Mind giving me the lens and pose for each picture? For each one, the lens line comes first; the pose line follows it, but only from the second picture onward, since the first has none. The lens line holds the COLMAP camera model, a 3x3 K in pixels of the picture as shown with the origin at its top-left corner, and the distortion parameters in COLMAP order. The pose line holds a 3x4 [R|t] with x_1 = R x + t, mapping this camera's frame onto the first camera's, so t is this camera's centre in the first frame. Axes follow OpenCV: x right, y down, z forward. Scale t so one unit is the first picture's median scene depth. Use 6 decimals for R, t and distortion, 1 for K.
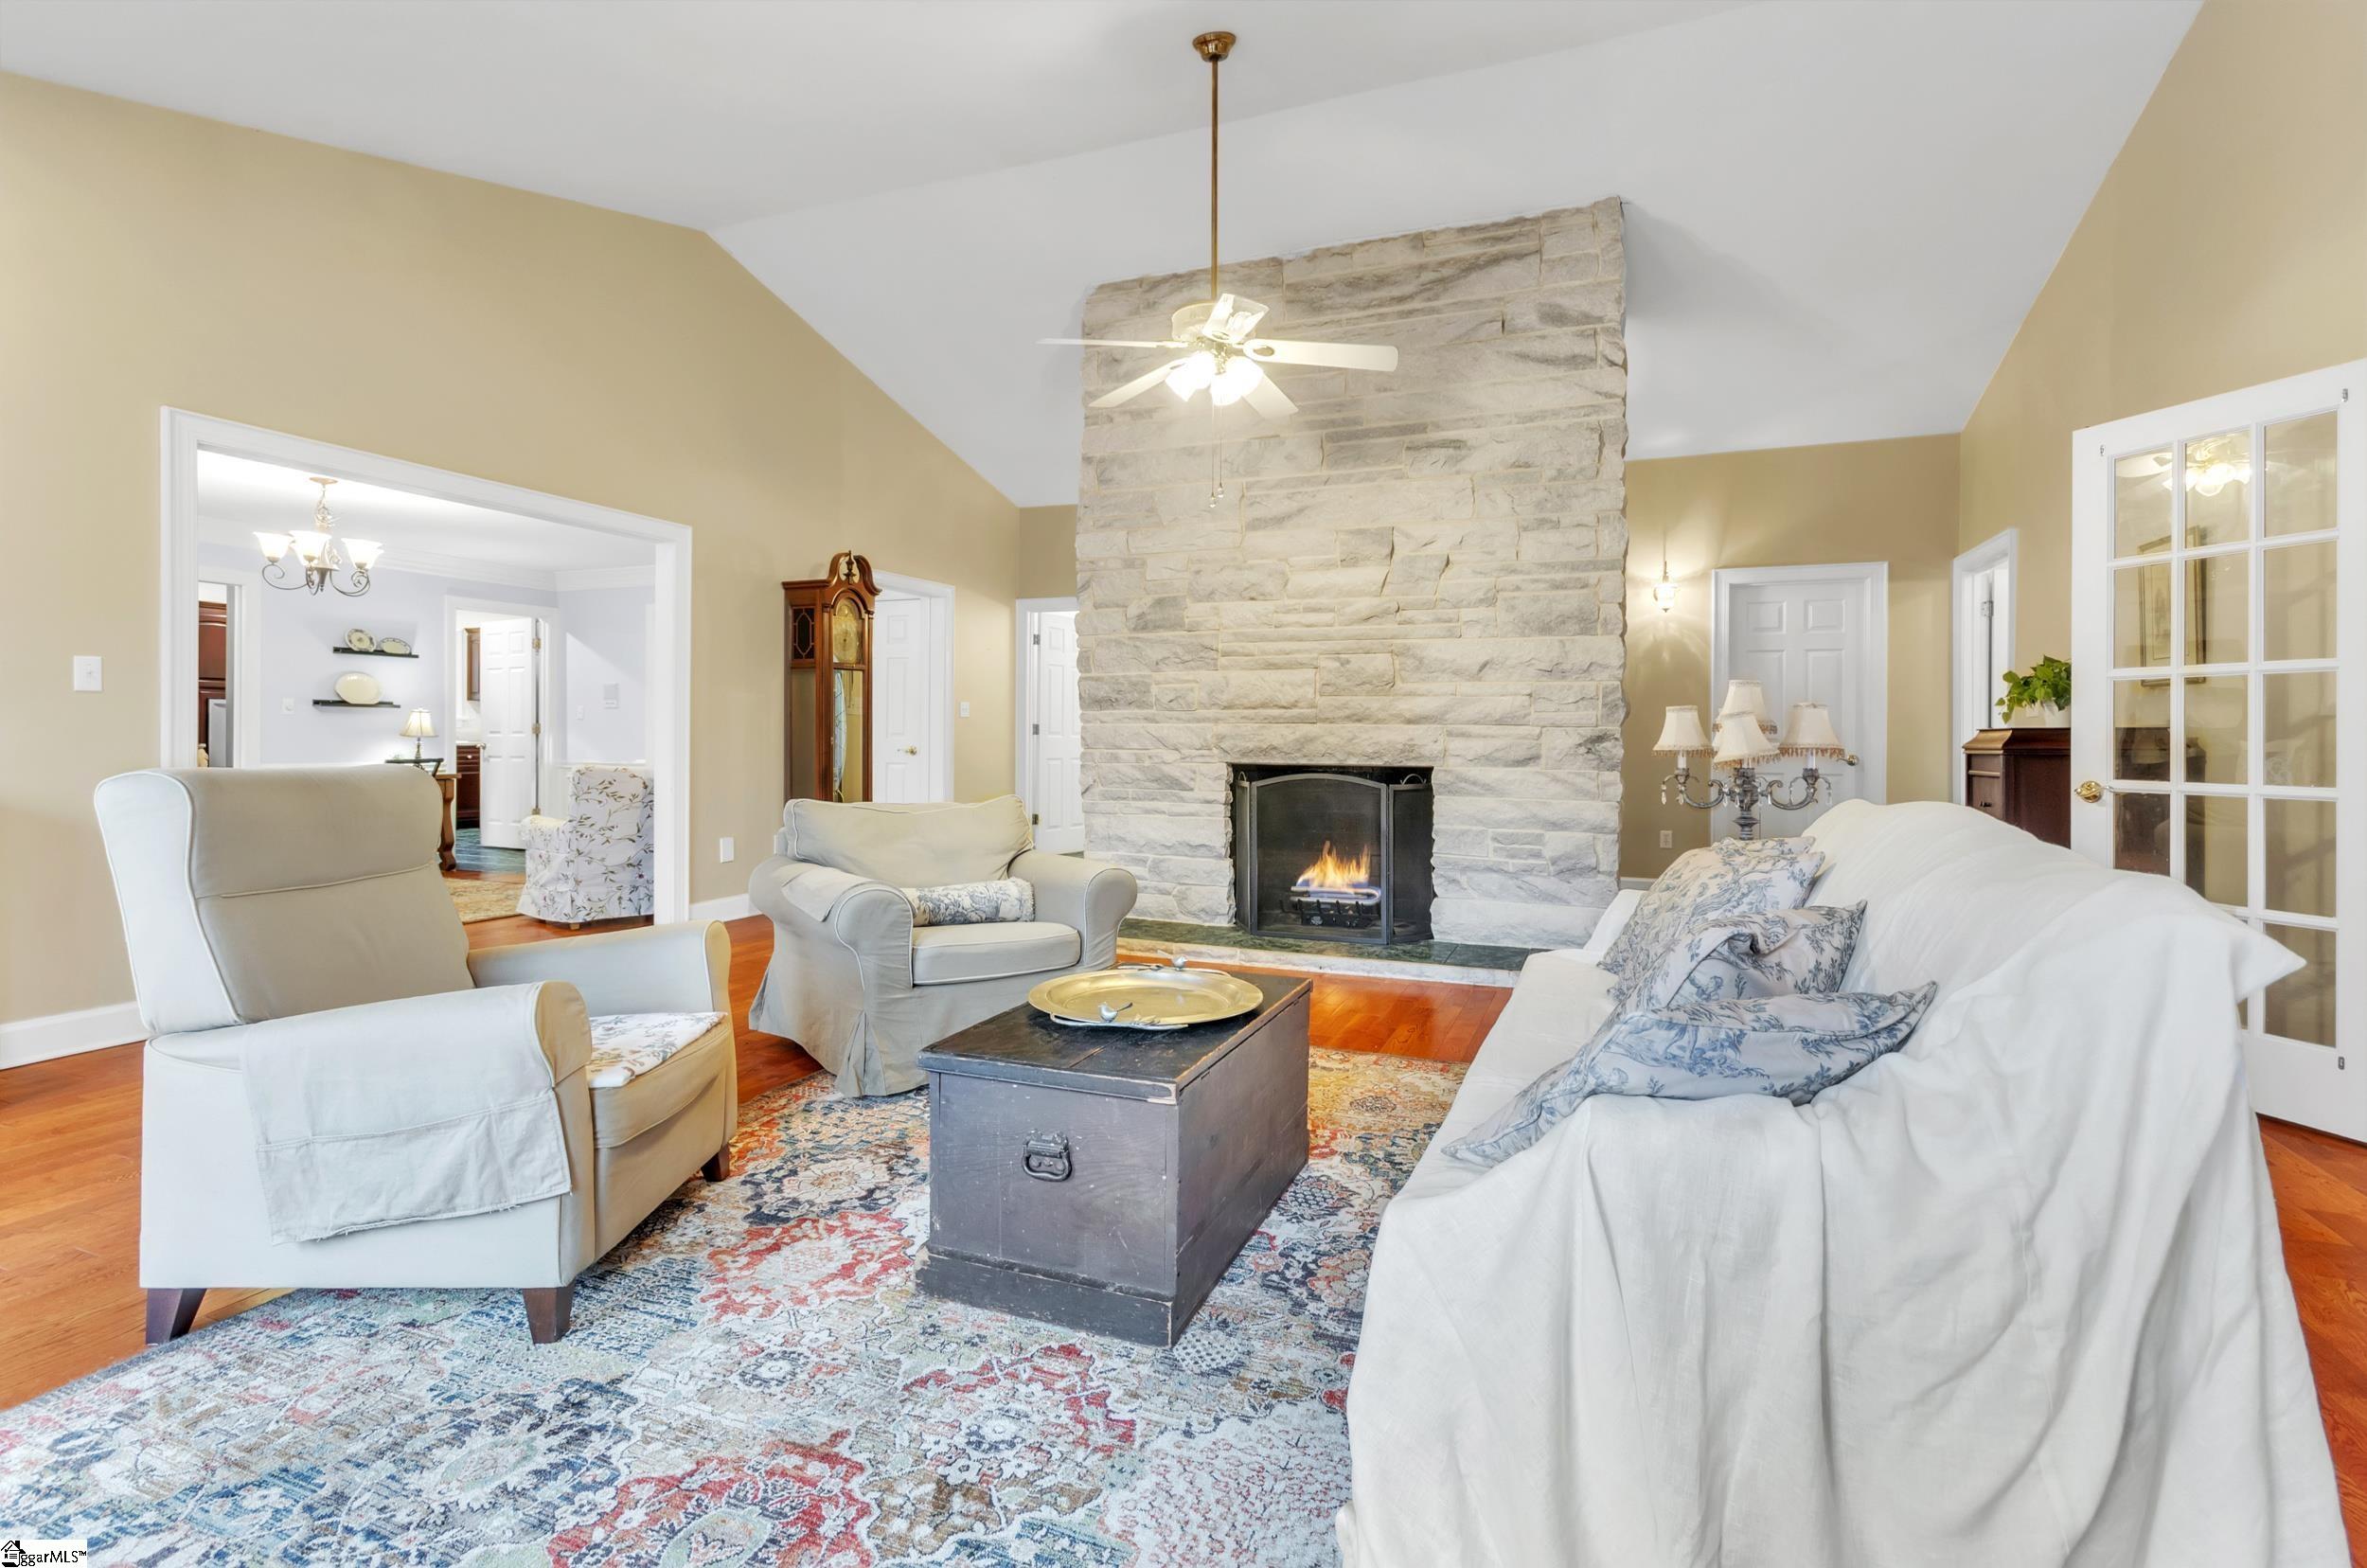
lens RADIAL K [[1045.2, 0, 1209.0], [0, 1045.2, 744.5], [0, 0, 1]] dist [0.010762, -0.000249]
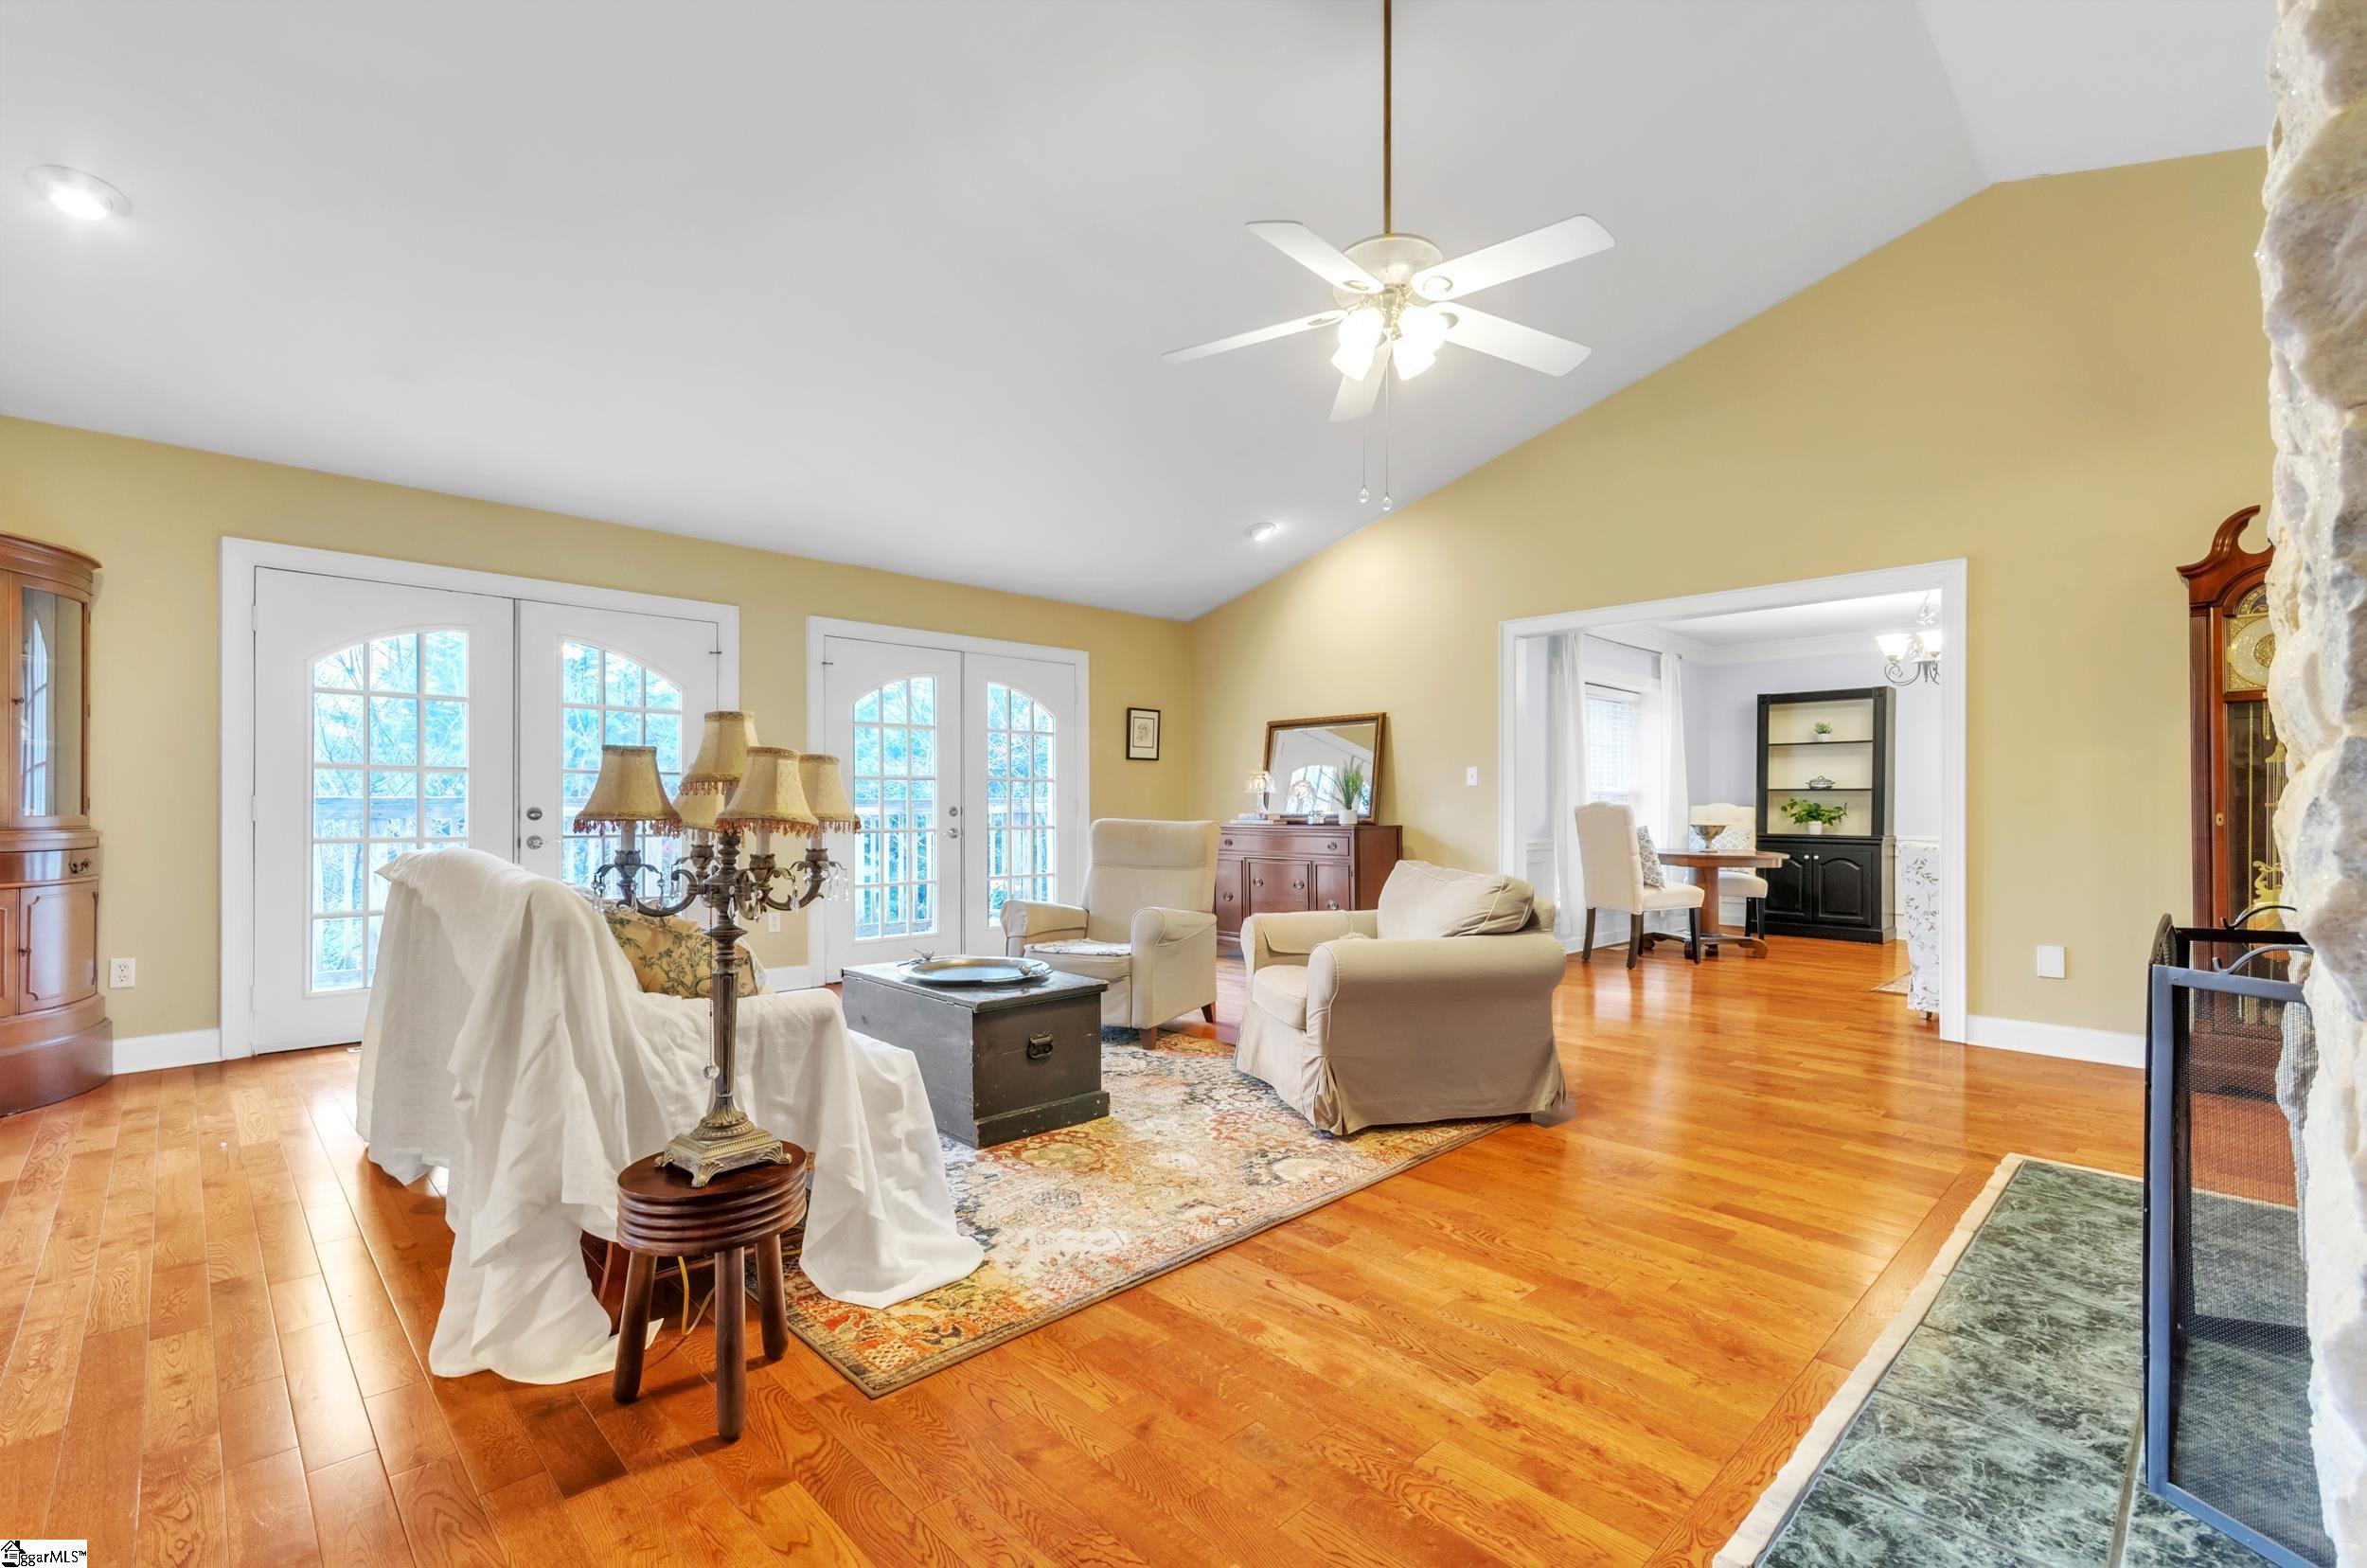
lens RADIAL K [[1045.2, 0, 1196.3], [0, 1045.2, 806.7], [0, 0, 1]] dist [0.010762, -0.000249]
pose [[-0.400310, -0.002799, -0.916376, 0.826523], [-0.008296, 0.999965, 0.000570, -0.010814], [0.916342, 0.007831, -0.400319, 1.262524]]
